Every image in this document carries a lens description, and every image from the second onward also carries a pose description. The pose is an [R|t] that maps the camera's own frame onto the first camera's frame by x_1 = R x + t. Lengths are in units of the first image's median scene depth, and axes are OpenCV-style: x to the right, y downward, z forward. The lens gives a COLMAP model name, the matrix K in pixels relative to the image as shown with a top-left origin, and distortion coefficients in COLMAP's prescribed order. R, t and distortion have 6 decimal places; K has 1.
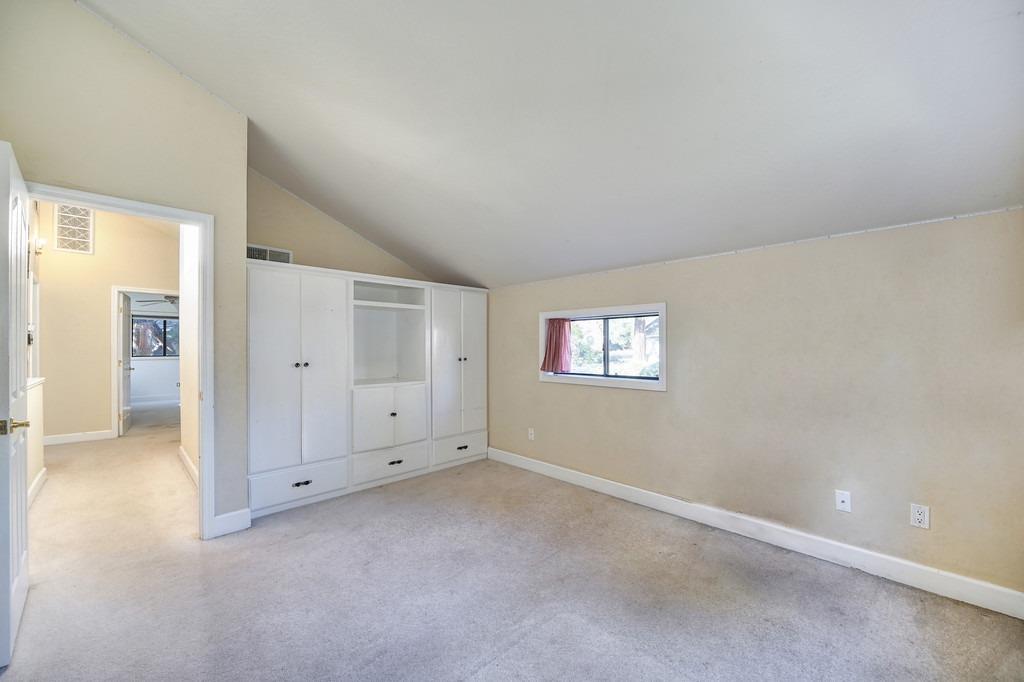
lens RADIAL K [[405.1, 0, 514.6], [0, 405.1, 345.1], [0, 0, 1]] dist [-0.001082, 0.000724]
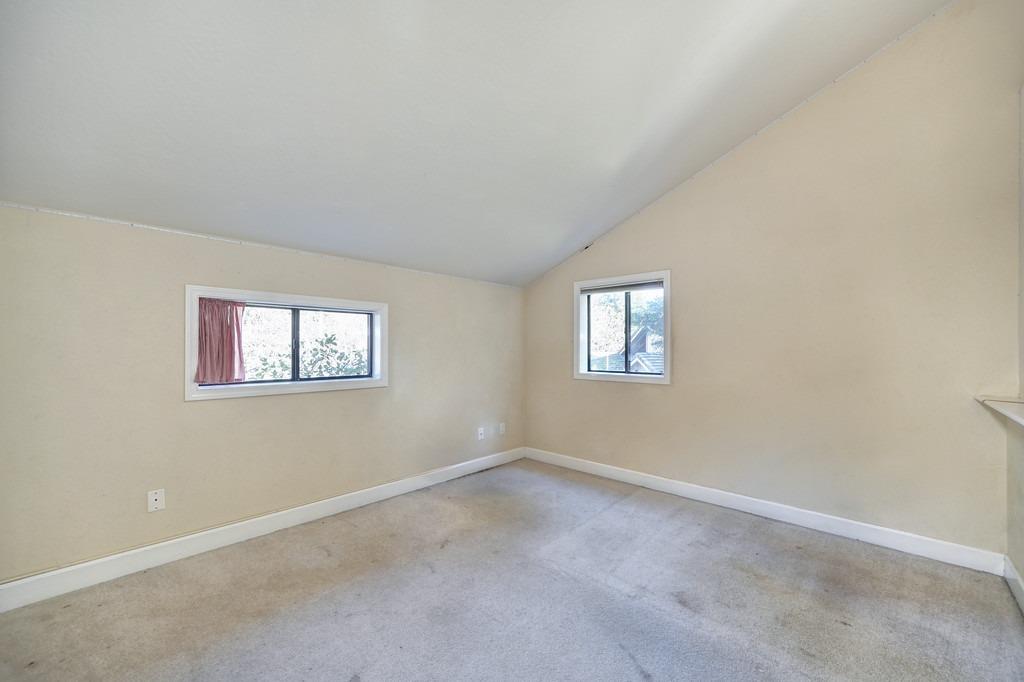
lens RADIAL K [[405.1, 0, 514.5], [0, 405.1, 346.2], [0, 0, 1]] dist [-0.001082, 0.000724]
pose [[-0.057641, 0.004194, 0.998329, -0.616903], [-0.010956, 0.999928, -0.004833, 0.007375], [-0.998277, -0.011216, -0.057591, 0.621260]]
